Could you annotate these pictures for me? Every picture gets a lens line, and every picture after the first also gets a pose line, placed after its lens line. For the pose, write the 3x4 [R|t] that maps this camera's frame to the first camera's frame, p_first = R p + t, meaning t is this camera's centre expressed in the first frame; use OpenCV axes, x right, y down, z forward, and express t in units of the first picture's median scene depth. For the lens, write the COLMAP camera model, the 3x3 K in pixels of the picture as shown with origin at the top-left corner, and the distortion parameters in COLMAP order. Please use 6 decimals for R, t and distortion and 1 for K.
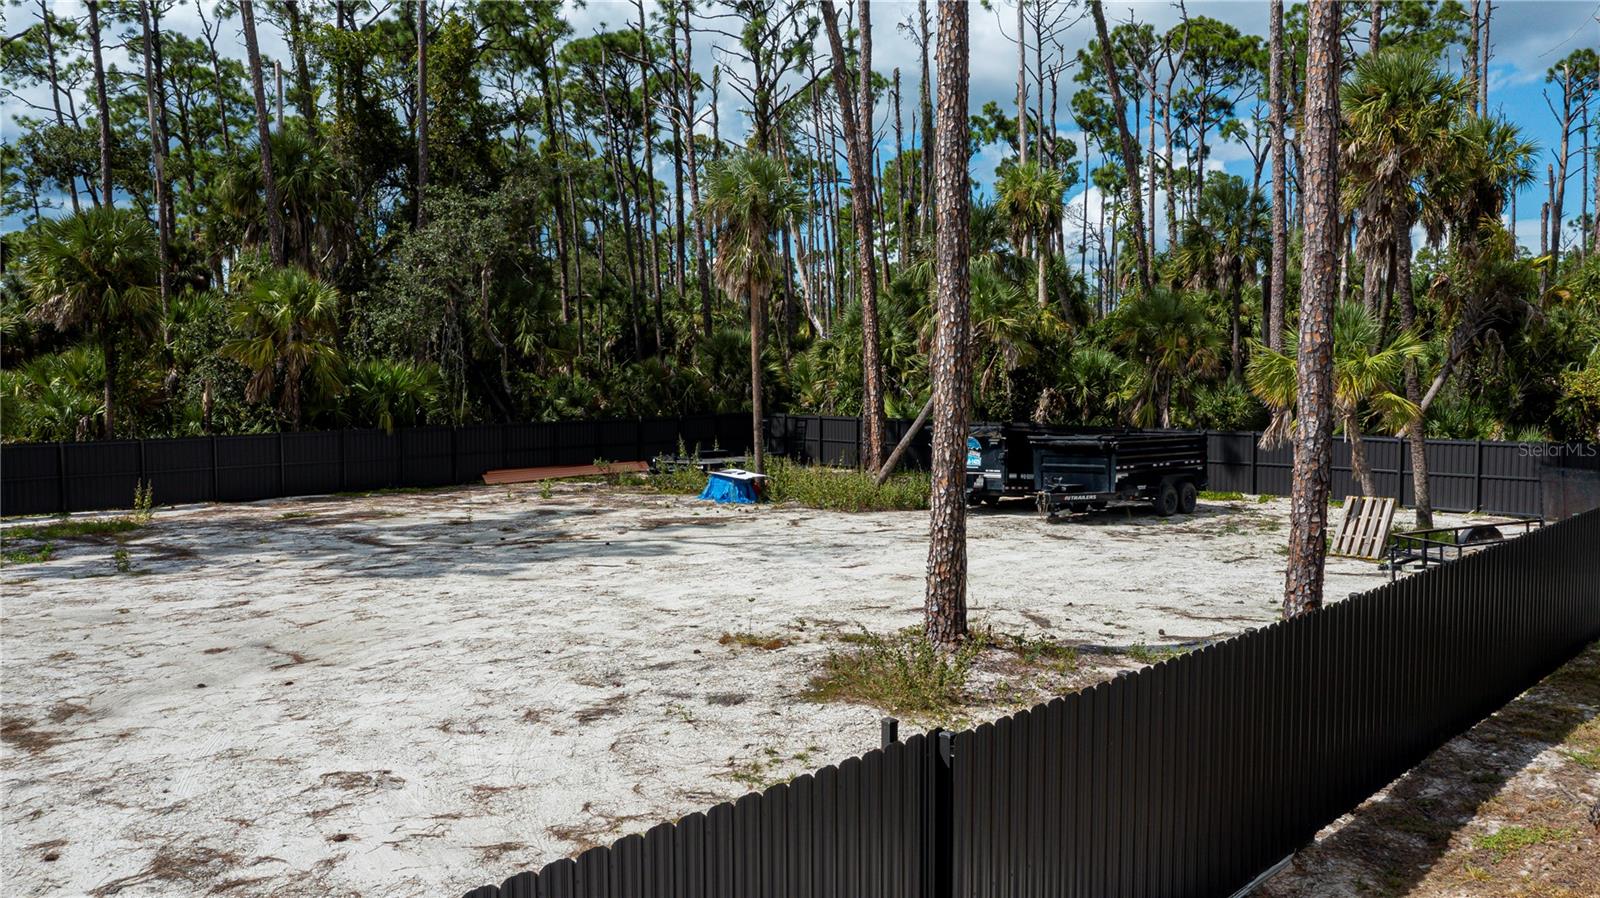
lens RADIAL K [[1253.0, 0, 800.0], [0, 1253.0, 449.0], [0, 0, 1]] dist [-0.022306, 0.008533]
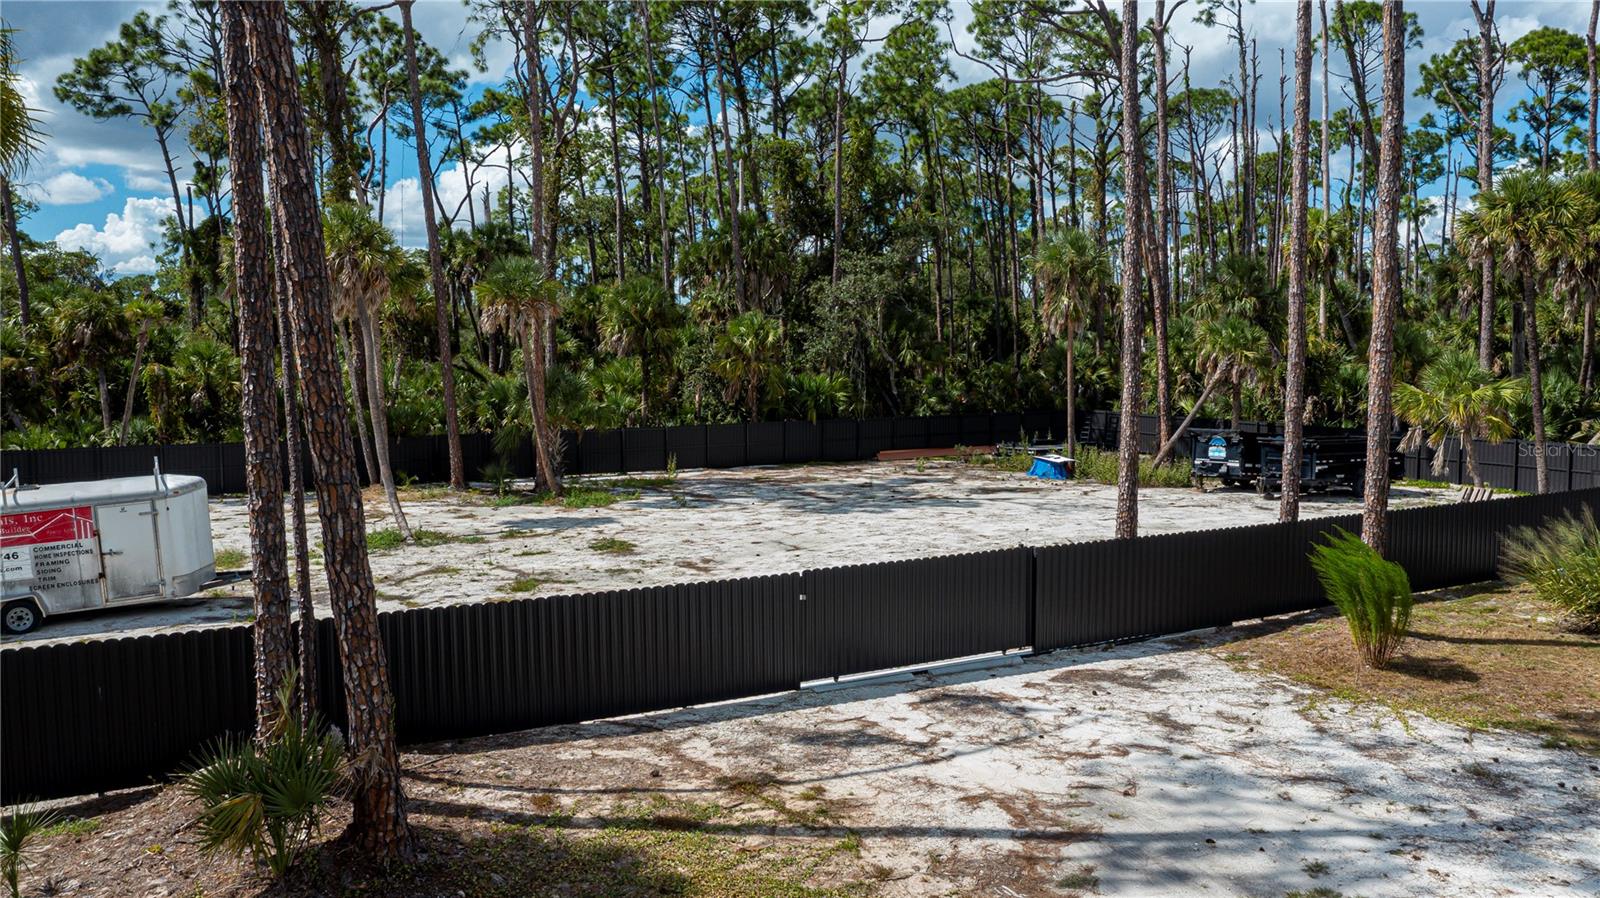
lens RADIAL K [[1269.4, 0, 800.0], [0, 1269.4, 449.0], [0, 0, 1]] dist [-0.014337, 0.008417]
pose [[0.956180, 0.023145, -0.291864, 0.100377], [-0.017127, 0.999585, 0.023159, -0.019995], [0.292279, -0.017146, 0.956179, -0.484361]]
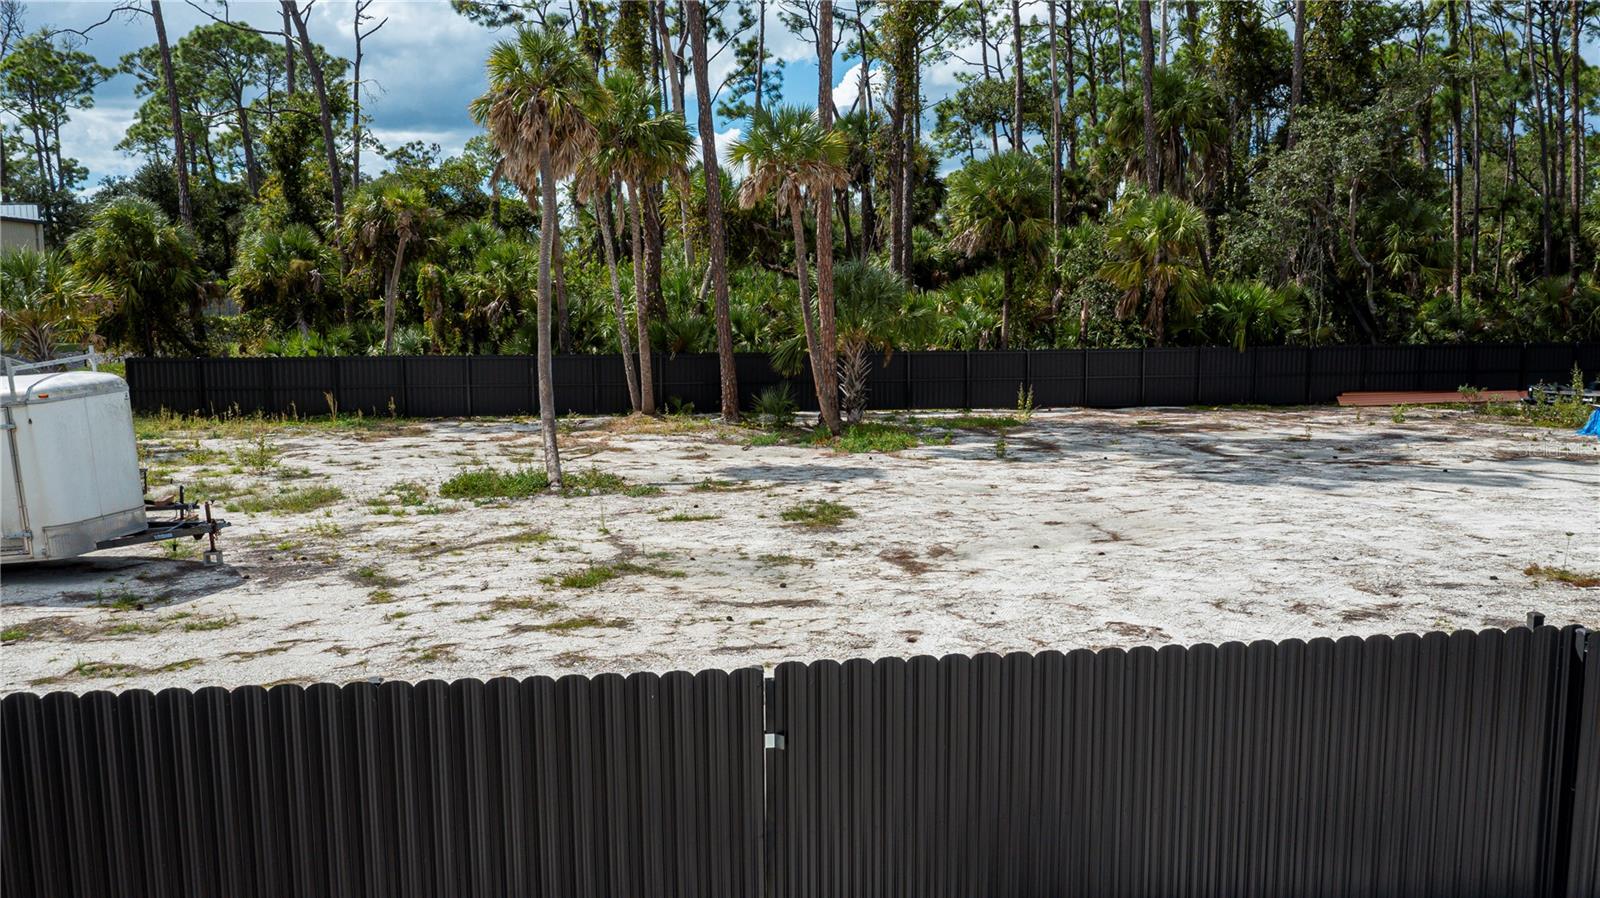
lens RADIAL K [[1253.0, 0, 800.0], [0, 1253.0, 449.0], [0, 0, 1]] dist [-0.022306, 0.008533]
pose [[0.775164, 0.076404, -0.627123, 0.051427], [-0.036384, 0.996411, 0.076424, 0.002793], [0.630711, -0.036424, 0.775162, -0.051213]]
